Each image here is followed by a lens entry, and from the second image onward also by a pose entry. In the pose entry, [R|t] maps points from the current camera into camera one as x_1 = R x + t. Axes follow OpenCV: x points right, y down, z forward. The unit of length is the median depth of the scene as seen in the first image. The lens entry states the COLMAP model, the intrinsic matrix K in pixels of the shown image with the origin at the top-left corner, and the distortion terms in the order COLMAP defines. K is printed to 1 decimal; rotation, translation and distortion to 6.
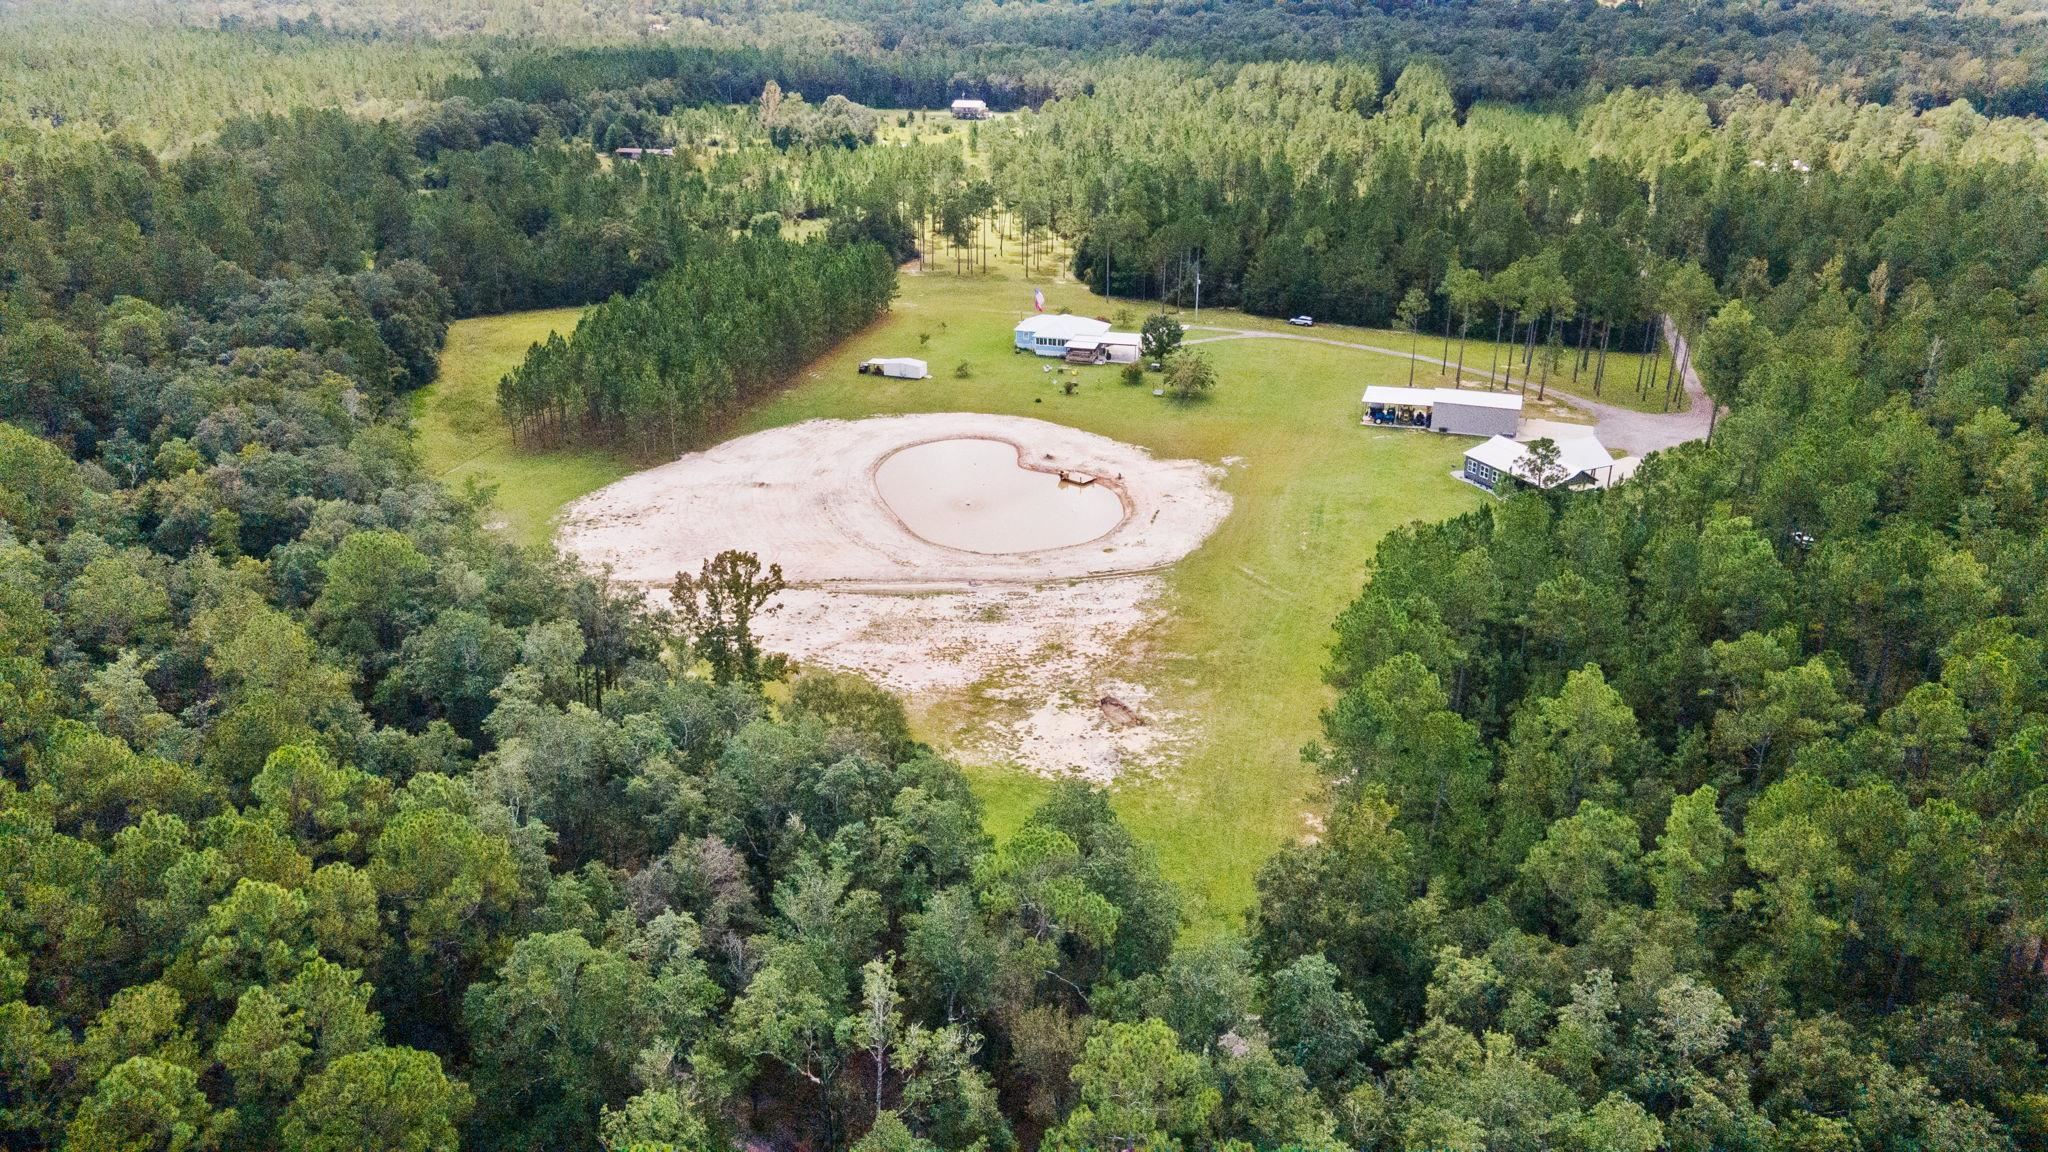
lens RADIAL K [[1489.8, 0, 1022.0], [0, 1489.8, 571.2], [0, 0, 1]] dist [0.006892, 0.044793]
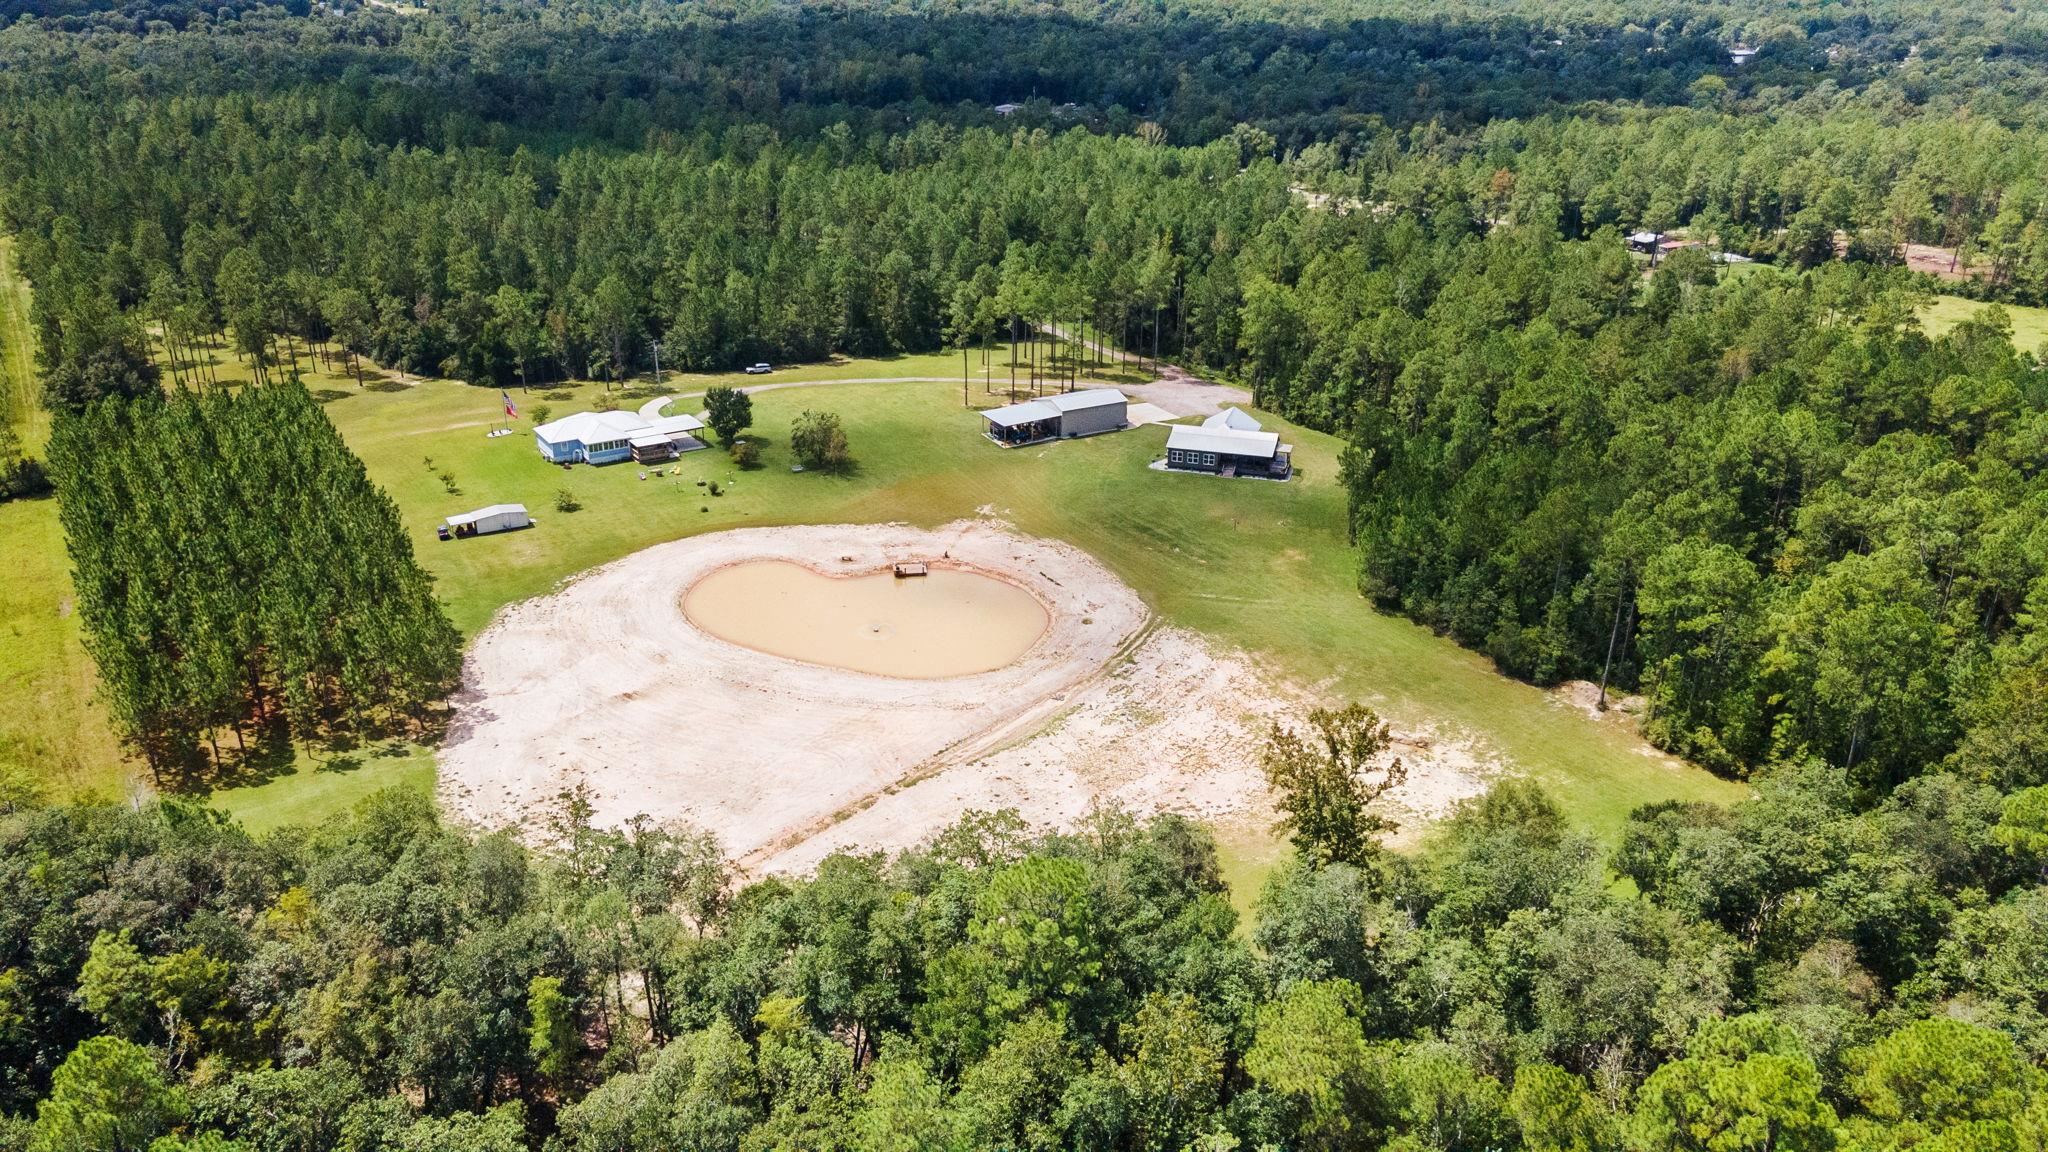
lens RADIAL K [[1489.8, 0, 1022.7], [0, 1489.8, 574.1], [0, 0, 1]] dist [0.006892, 0.044793]
pose [[0.671523, -0.292616, 0.680759, -0.479660], [0.291577, 0.948956, 0.120277, -0.133210], [-0.681205, 0.117725, 0.722566, 0.259523]]
